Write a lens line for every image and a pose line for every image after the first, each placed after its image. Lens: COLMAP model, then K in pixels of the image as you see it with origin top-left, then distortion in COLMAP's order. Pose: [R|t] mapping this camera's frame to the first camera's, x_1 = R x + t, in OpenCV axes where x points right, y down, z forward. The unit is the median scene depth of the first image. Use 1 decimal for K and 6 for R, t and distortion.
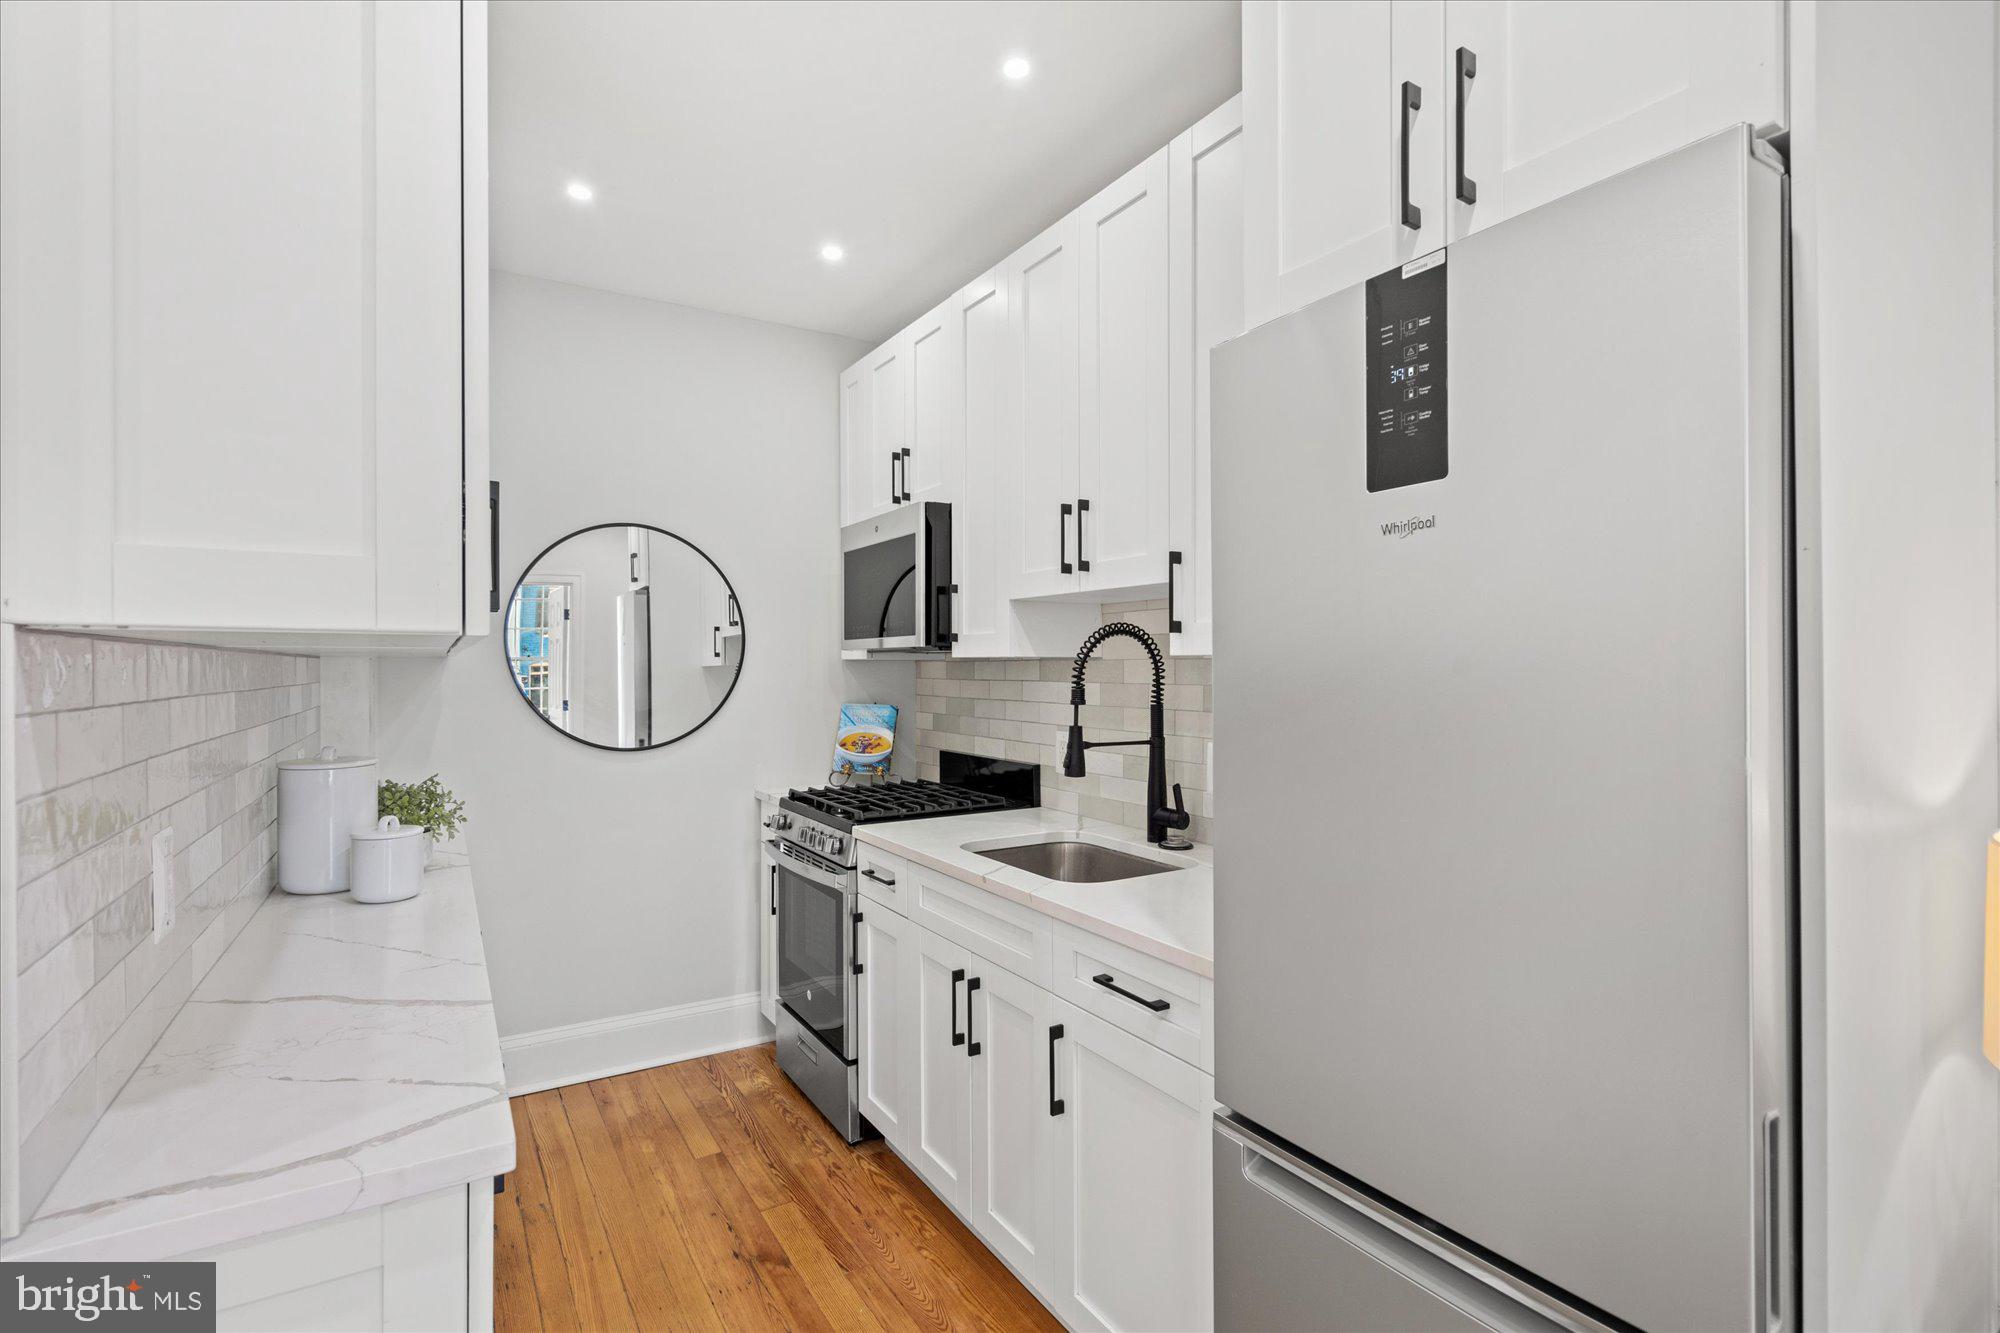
lens RADIAL K [[904.2, 0, 992.7], [0, 904.2, 657.1], [0, 0, 1]] dist [-0.003147, 0.004990]
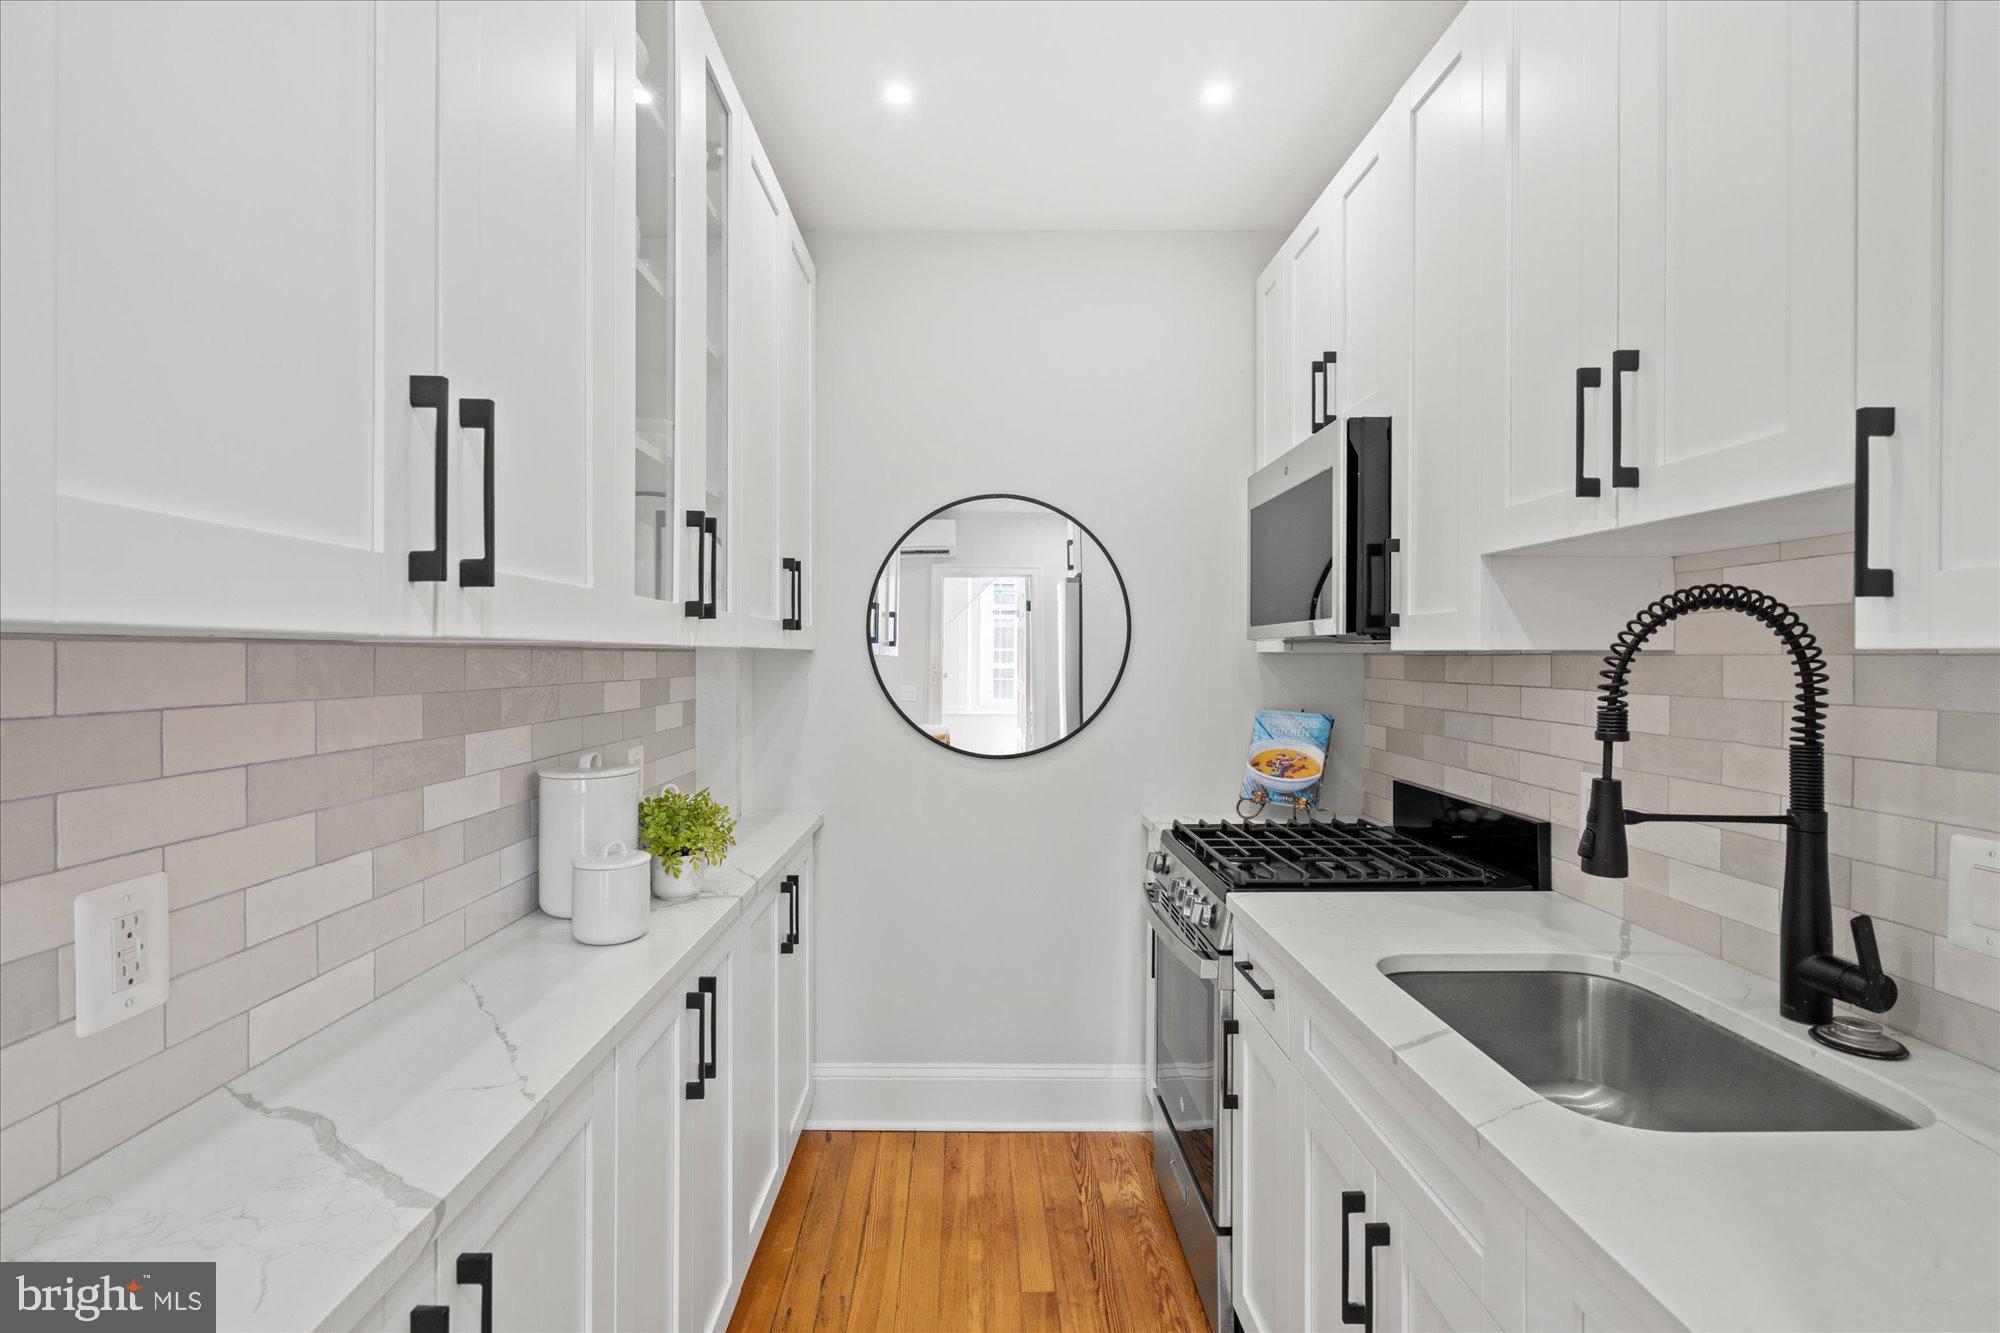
lens RADIAL K [[904.2, 0, 992.7], [0, 904.2, 657.1], [0, 0, 1]] dist [-0.003147, 0.004990]
pose [[0.858550, 0.003857, -0.512715, 0.046302], [0.001769, 0.999943, 0.010485, -0.002370], [0.512726, -0.009909, 0.858495, 0.305513]]
